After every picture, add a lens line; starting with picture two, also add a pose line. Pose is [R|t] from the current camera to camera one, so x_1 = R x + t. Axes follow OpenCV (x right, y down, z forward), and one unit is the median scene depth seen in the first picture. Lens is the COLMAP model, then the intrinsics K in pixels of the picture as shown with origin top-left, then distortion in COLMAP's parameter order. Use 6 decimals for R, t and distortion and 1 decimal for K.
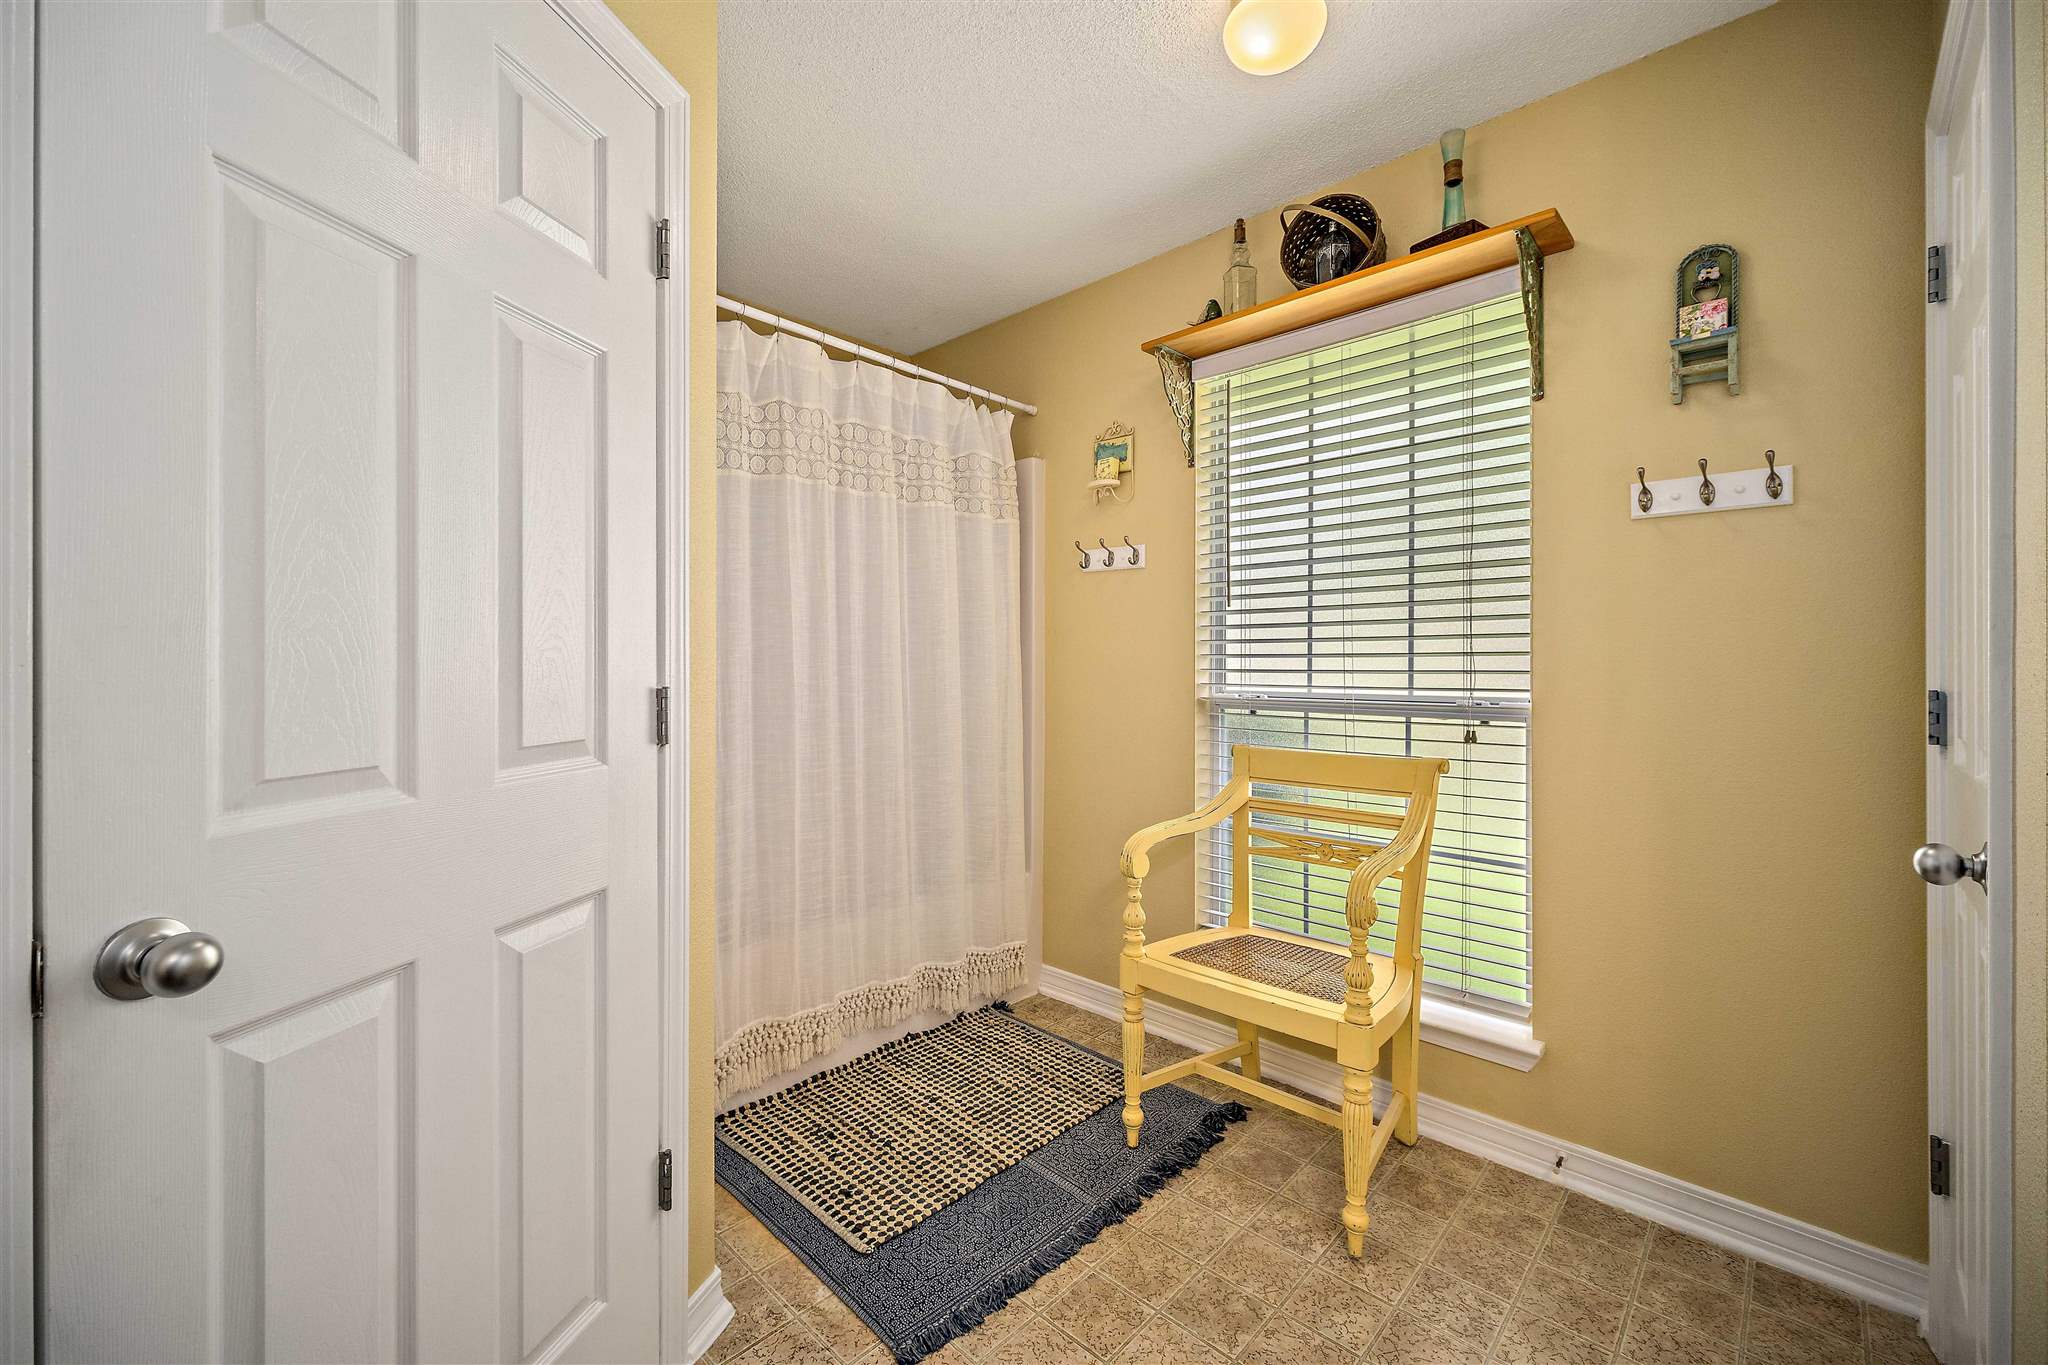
lens RADIAL K [[824.9, 0, 1019.3], [0, 824.9, 657.2], [0, 0, 1]] dist [0.006386, -0.002338]
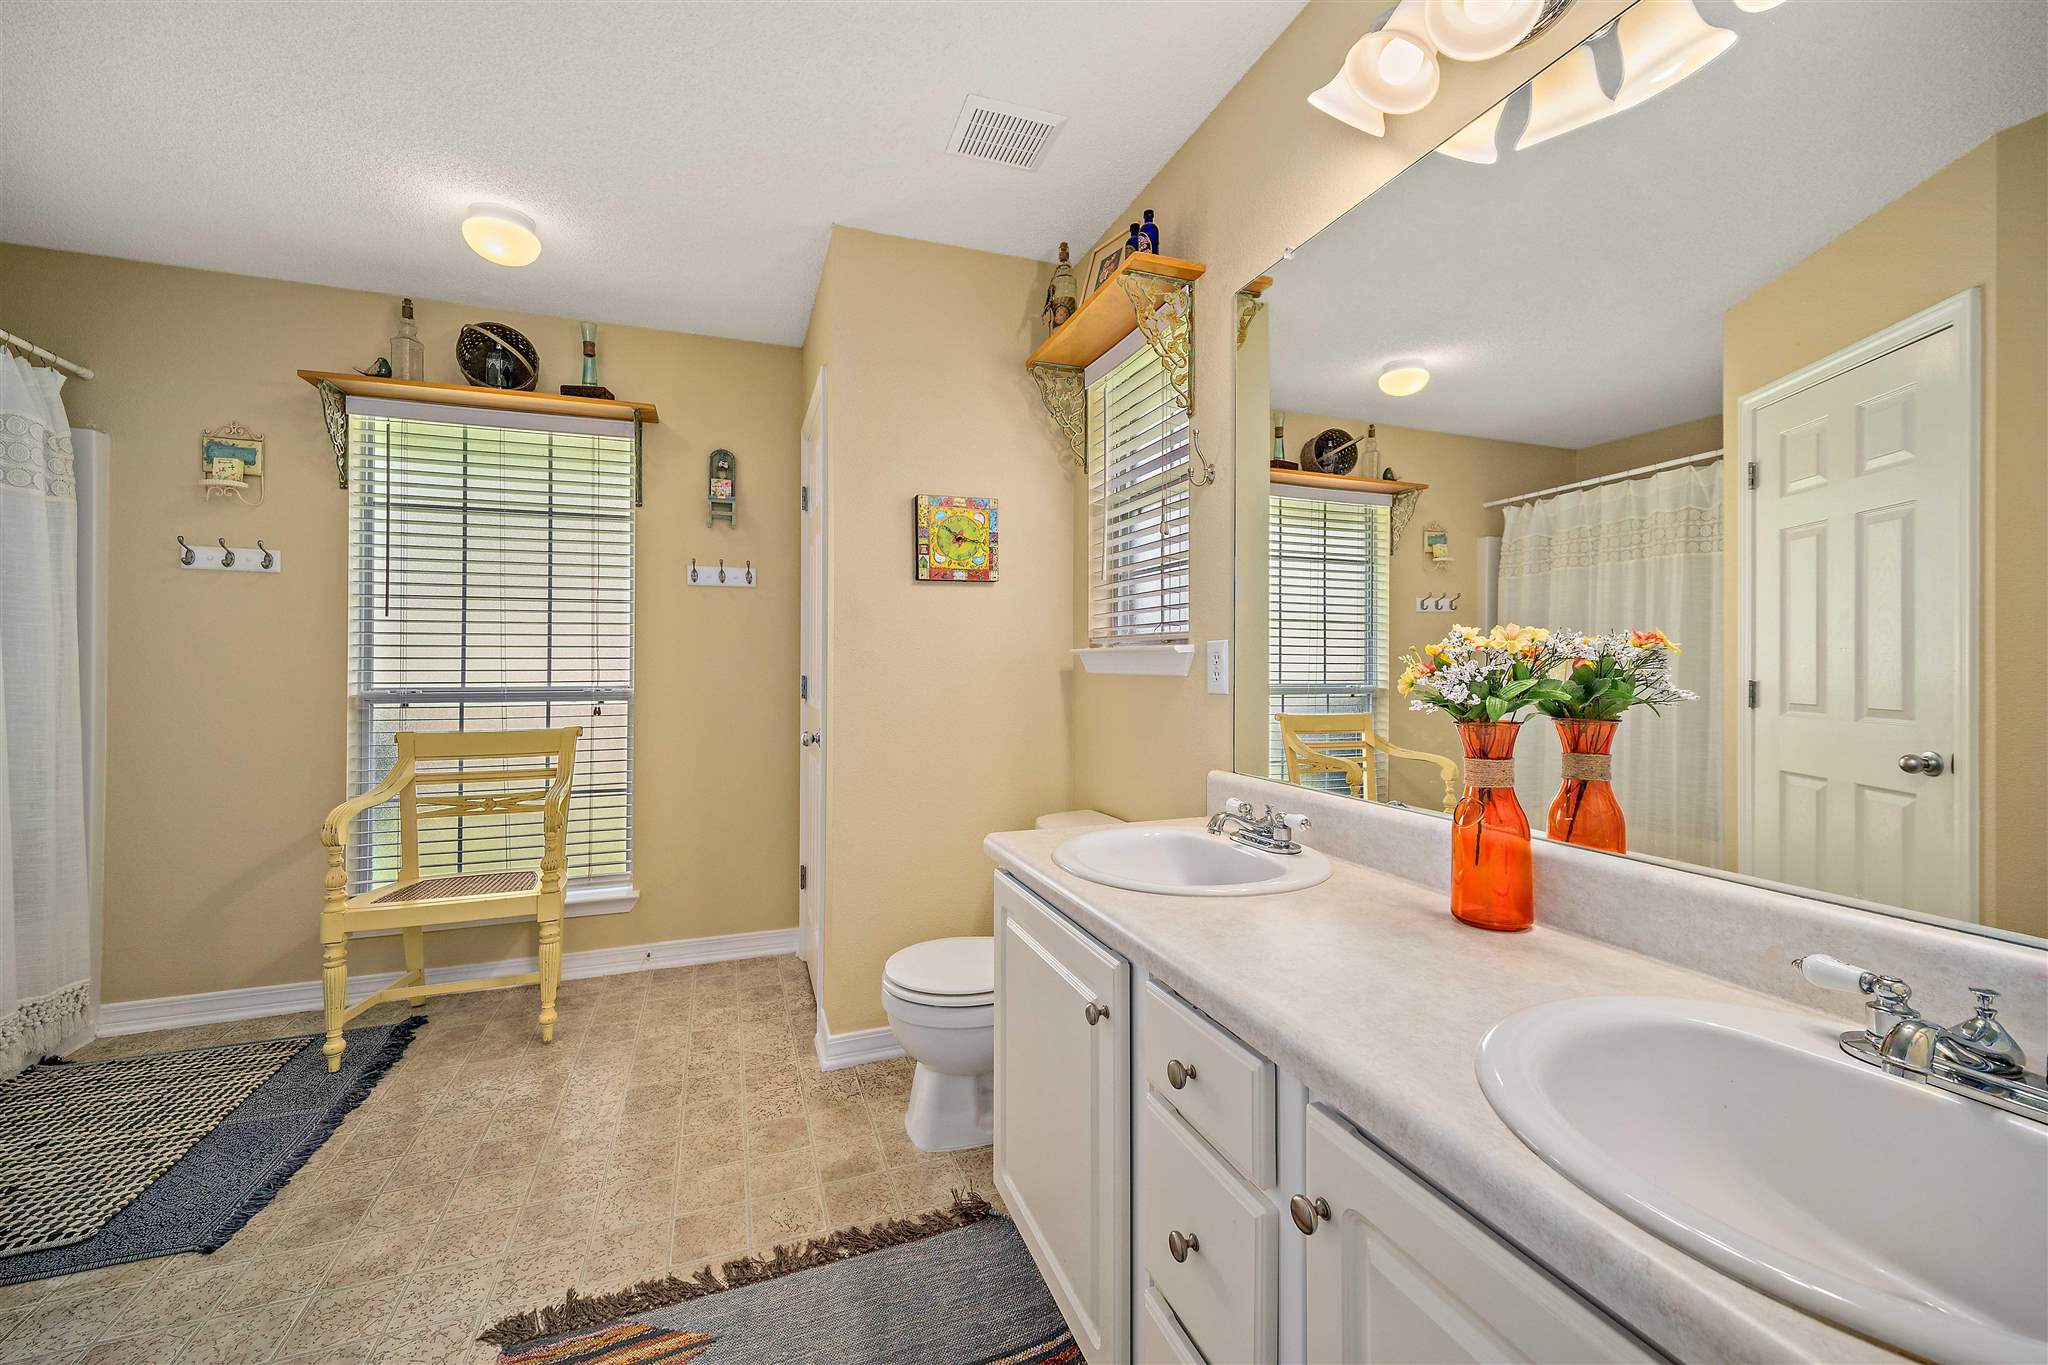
lens RADIAL K [[824.9, 0, 1029.8], [0, 824.9, 666.2], [0, 0, 1]] dist [0.006386, -0.002338]
pose [[0.431177, -0.002040, 0.902265, -0.495216], [-0.005661, 0.999972, 0.004967, -0.000772], [-0.902250, -0.007249, 0.431153, -0.400306]]
